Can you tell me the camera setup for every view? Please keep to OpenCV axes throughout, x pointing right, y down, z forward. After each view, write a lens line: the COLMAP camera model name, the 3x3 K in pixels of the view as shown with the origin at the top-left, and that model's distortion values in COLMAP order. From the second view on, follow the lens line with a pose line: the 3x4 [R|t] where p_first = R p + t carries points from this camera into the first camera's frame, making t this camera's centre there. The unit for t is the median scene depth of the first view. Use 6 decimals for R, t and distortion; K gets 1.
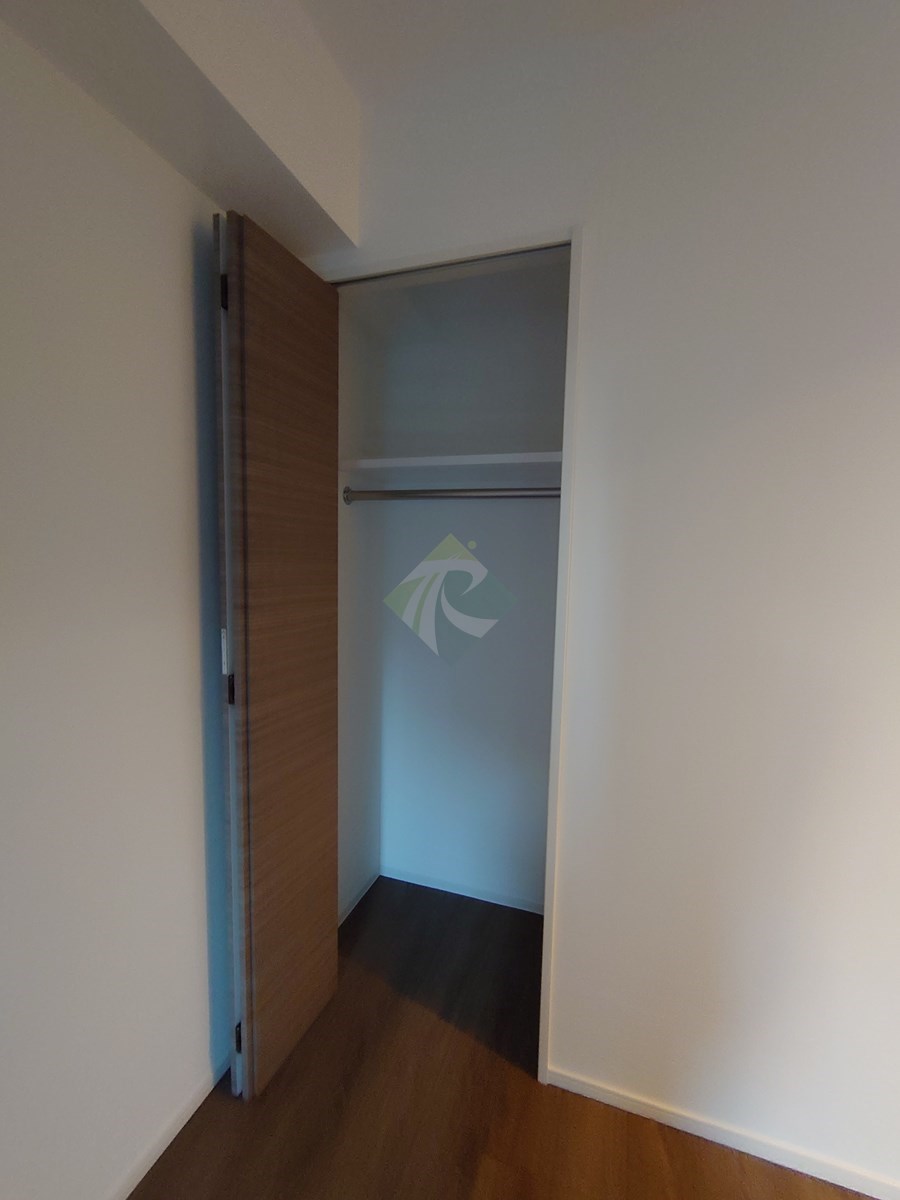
lens RADIAL K [[516.6, 0, 450.0], [0, 516.6, 600.0], [0, 0, 1]] dist [0.001504, 0.000123]
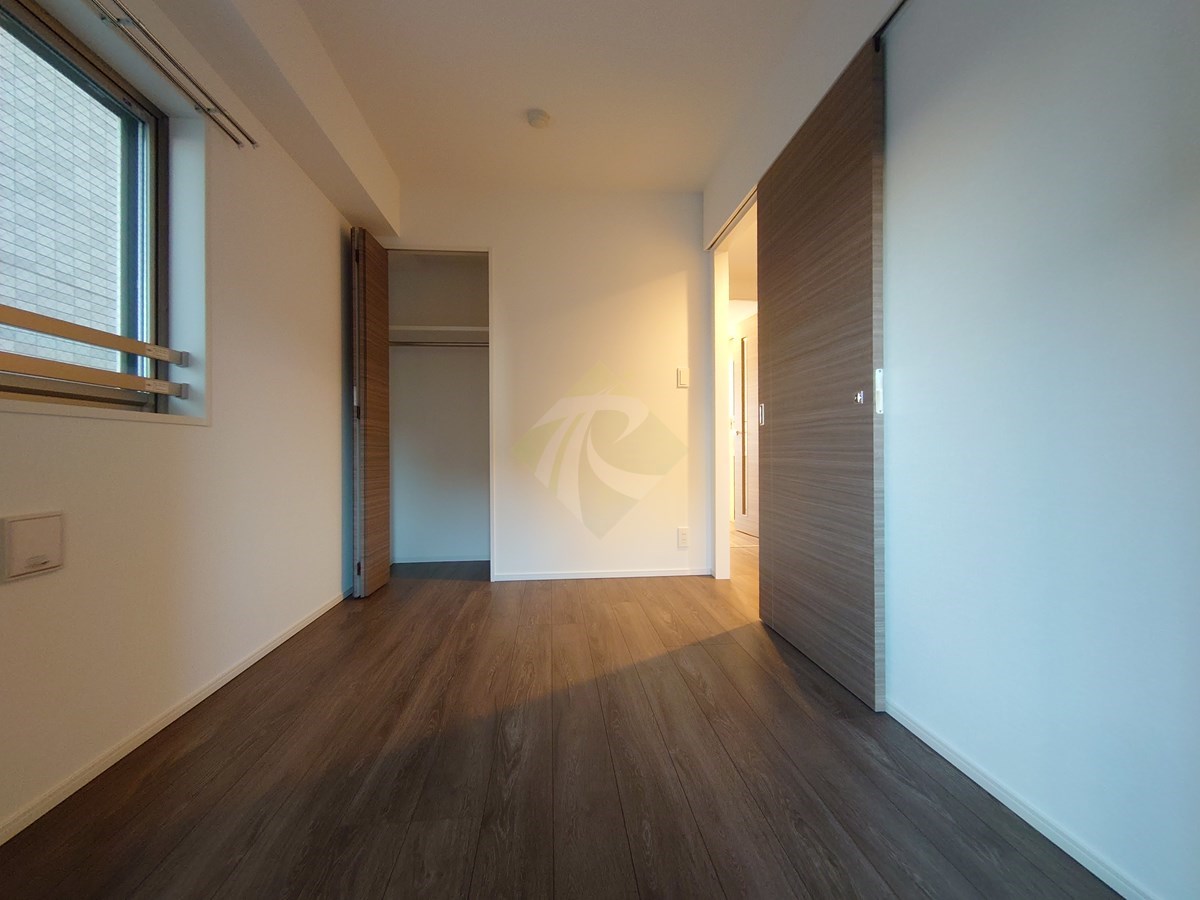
lens RADIAL K [[516.6, 0, 600.0], [0, 516.6, 450.0], [0, 0, 1]] dist [0.001504, 0.000123]
pose [[0.906121, -0.026298, 0.422200, -0.417689], [0.059878, 0.995990, -0.066473, 0.572957], [-0.418759, 0.085513, 0.904062, -1.639636]]
